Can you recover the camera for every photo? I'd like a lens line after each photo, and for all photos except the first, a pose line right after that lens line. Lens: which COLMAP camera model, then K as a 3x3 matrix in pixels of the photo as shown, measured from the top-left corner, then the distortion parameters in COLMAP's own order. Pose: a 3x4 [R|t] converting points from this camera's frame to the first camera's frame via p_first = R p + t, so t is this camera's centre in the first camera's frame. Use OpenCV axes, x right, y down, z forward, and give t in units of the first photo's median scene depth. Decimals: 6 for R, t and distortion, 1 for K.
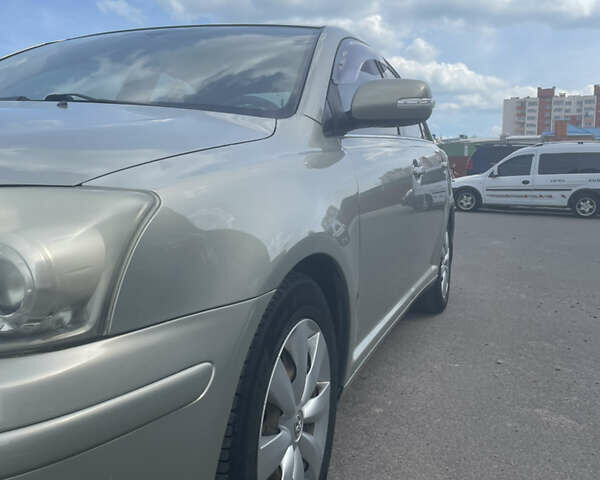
lens RADIAL K [[592.1, 0, 300.0], [0, 592.1, 240.0], [0, 0, 1]] dist [0.119326, -0.172869]
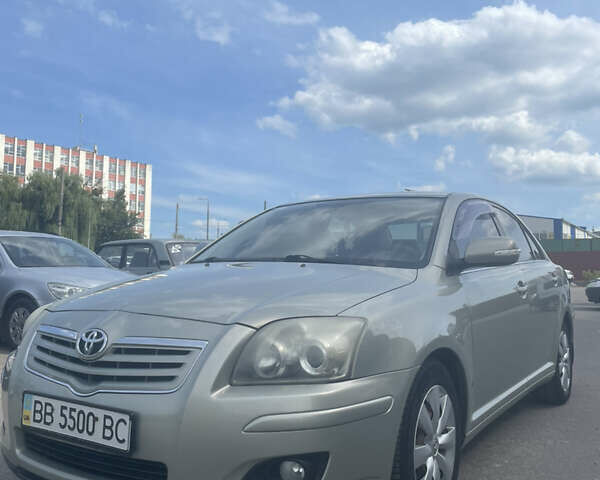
lens RADIAL K [[592.1, 0, 300.0], [0, 592.1, 240.0], [0, 0, 1]] dist [0.119326, -0.172869]
pose [[0.974243, -0.027576, -0.223807, 0.019428], [-0.008820, 0.987075, -0.160015, -0.005137], [0.225327, 0.157867, 0.961408, -0.827348]]
